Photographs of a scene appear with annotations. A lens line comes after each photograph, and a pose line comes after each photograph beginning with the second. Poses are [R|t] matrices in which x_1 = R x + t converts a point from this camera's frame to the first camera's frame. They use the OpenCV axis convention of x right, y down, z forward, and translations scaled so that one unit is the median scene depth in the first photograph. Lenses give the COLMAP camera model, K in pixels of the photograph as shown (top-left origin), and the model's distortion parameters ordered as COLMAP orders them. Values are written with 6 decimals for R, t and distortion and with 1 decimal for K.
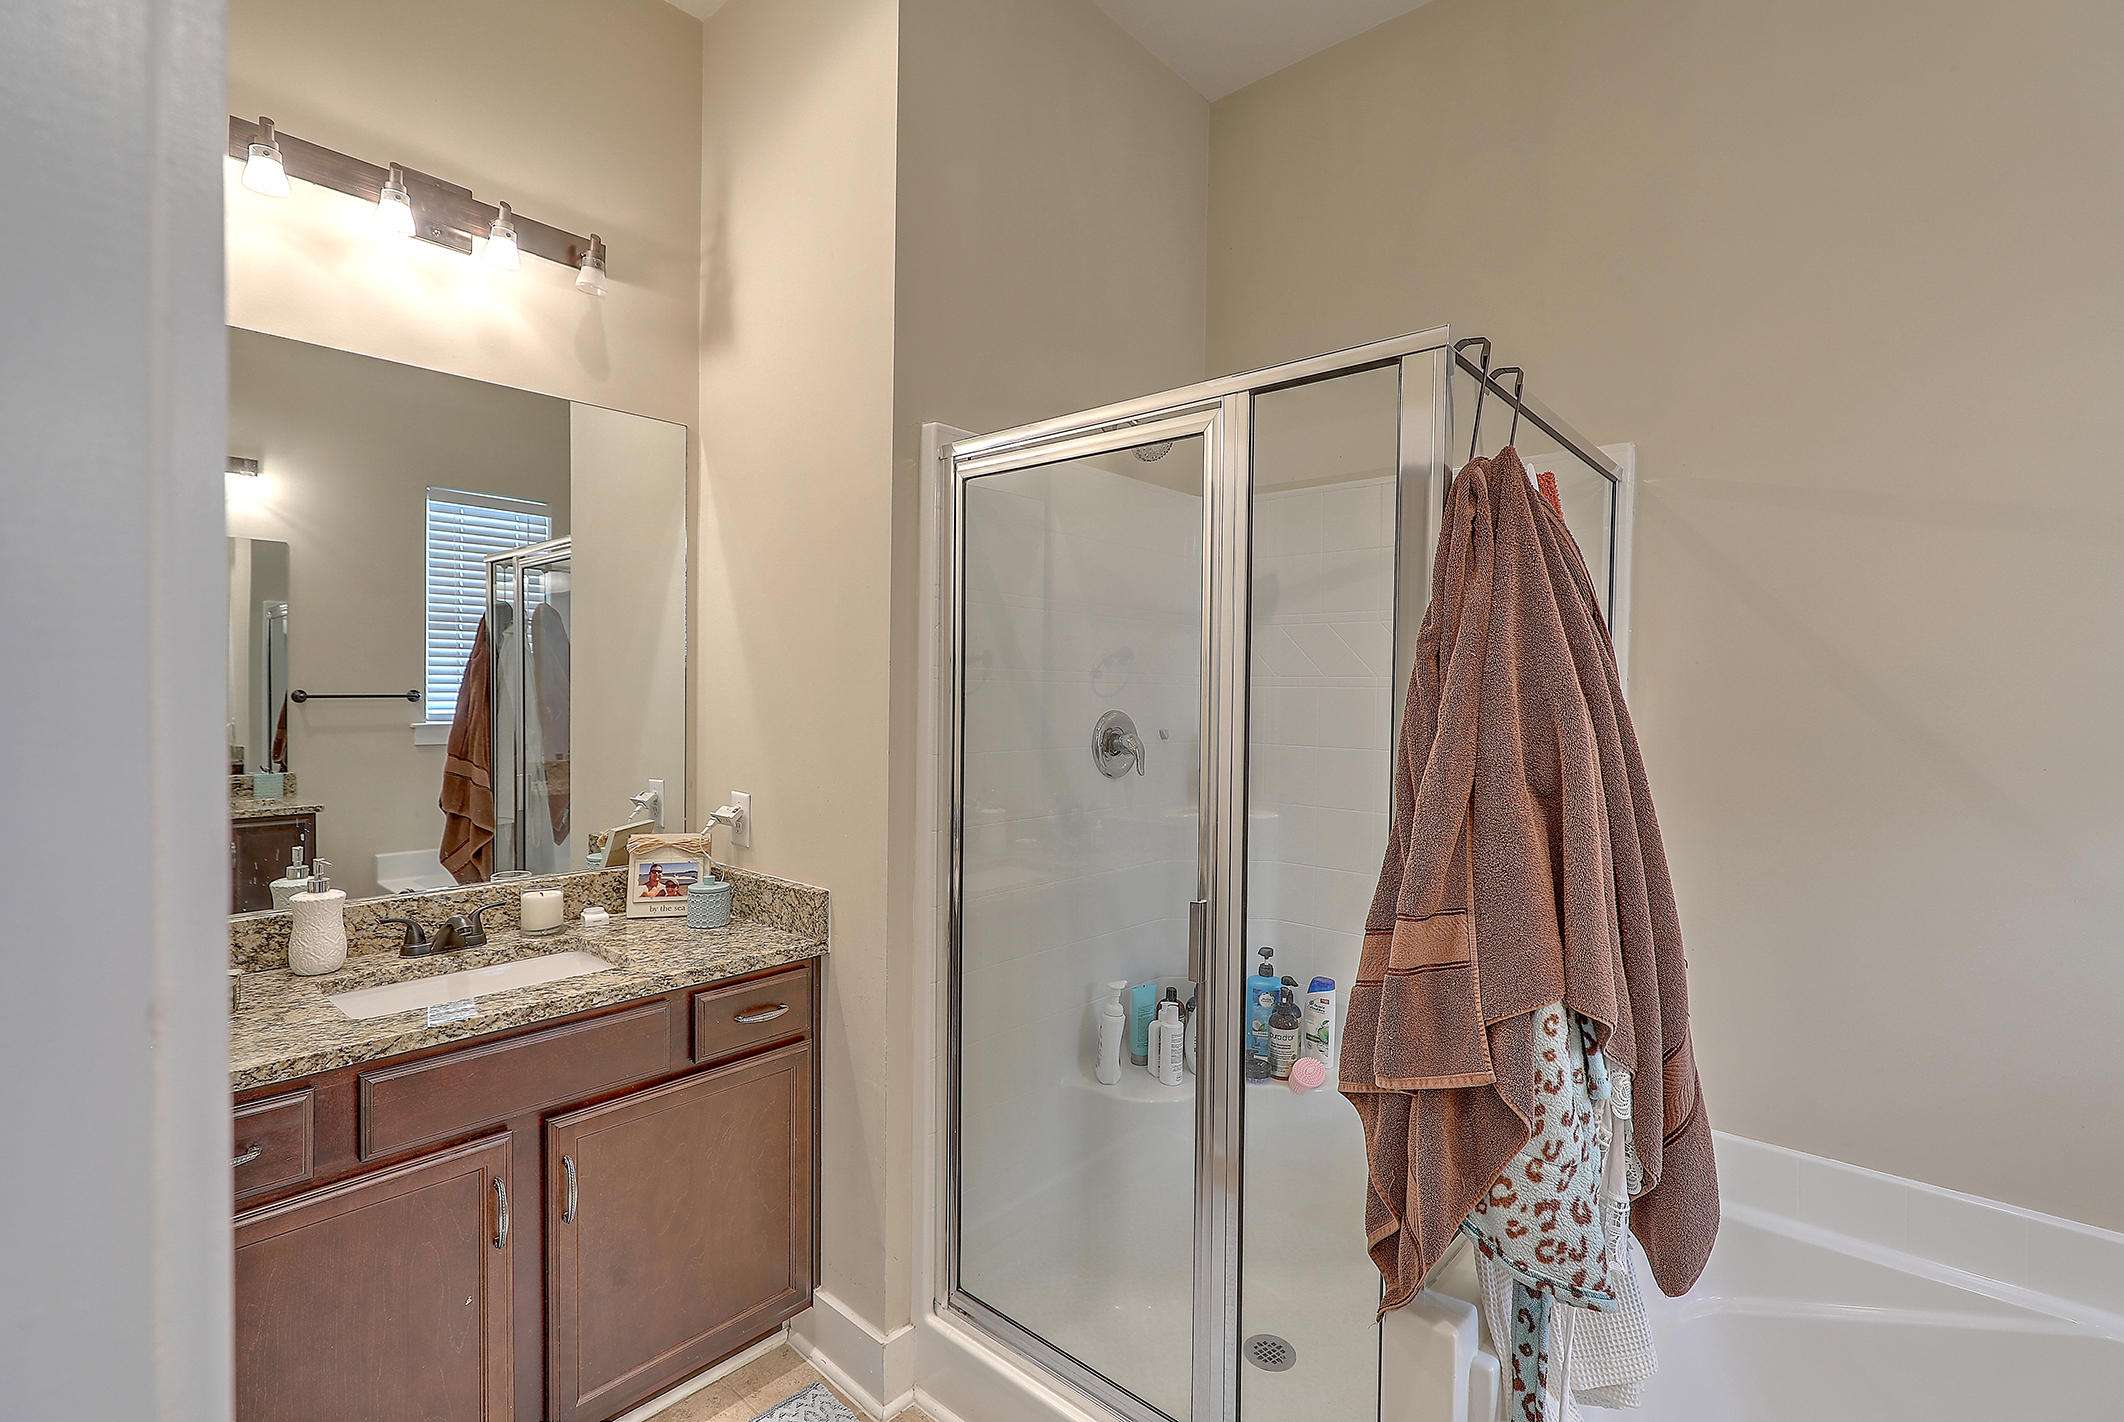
lens RADIAL K [[967.5, 0, 1055.8], [0, 967.5, 699.4], [0, 0, 1]] dist [0.000499, 0.003614]
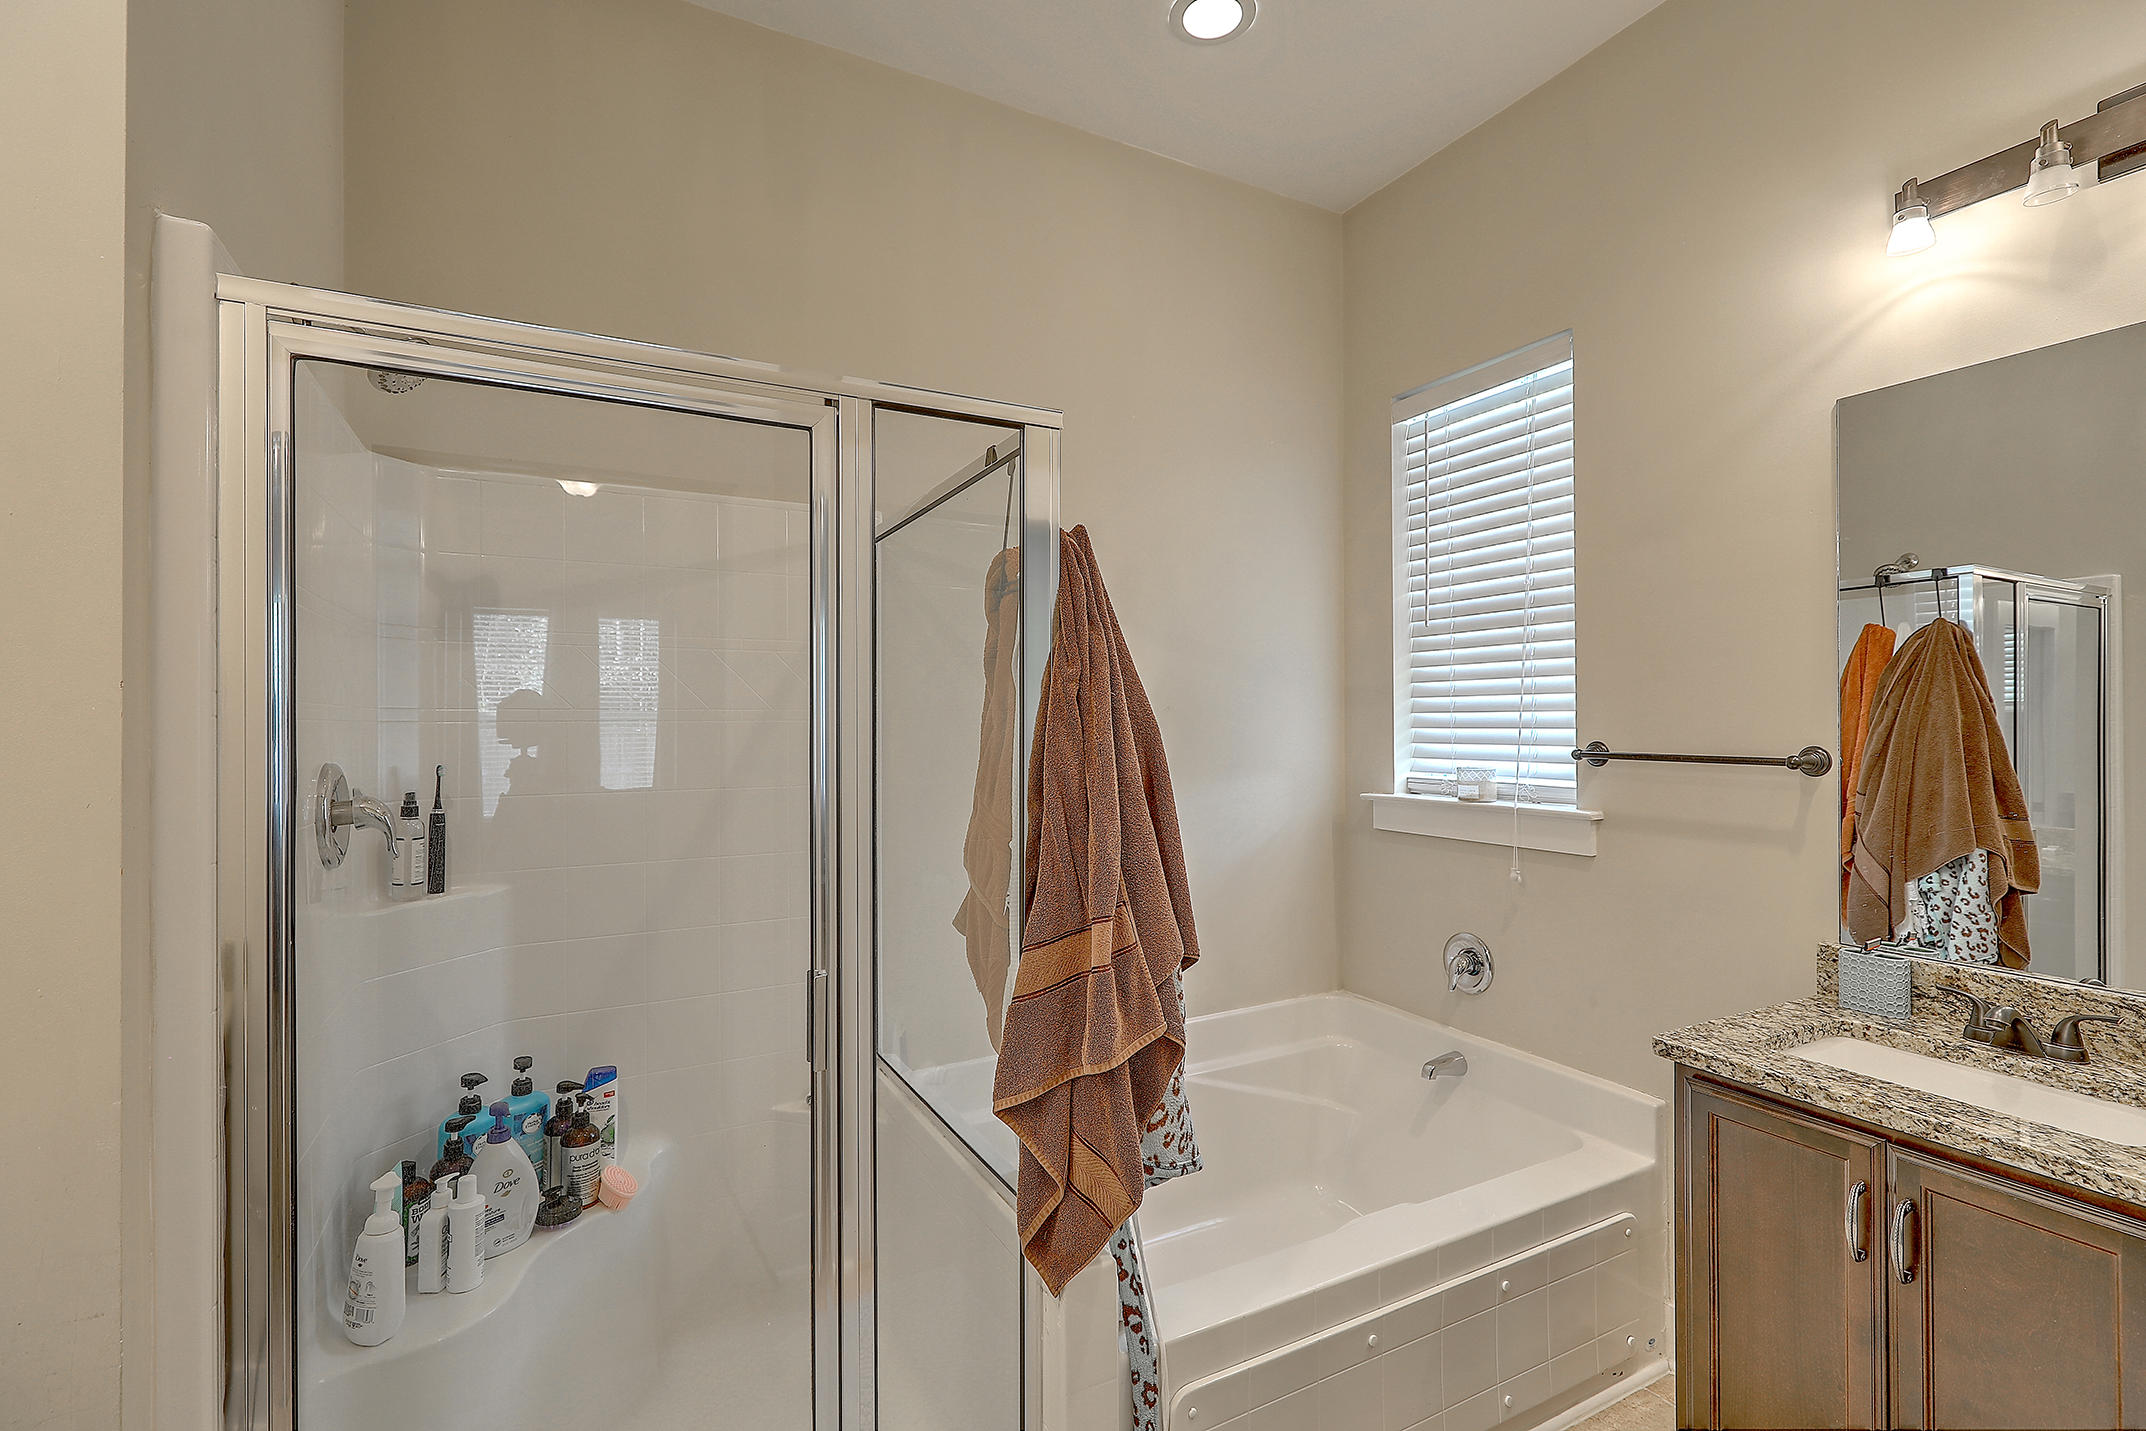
lens RADIAL K [[977.5, 0, 1073.7], [0, 977.5, 717.0], [0, 0, 1]] dist [0.000499, 0.003614]
pose [[0.348417, -0.010789, 0.937278, -0.780909], [0.023171, 0.999727, 0.002894, -0.022774], [-0.937053, 0.020710, 0.348572, 0.647961]]
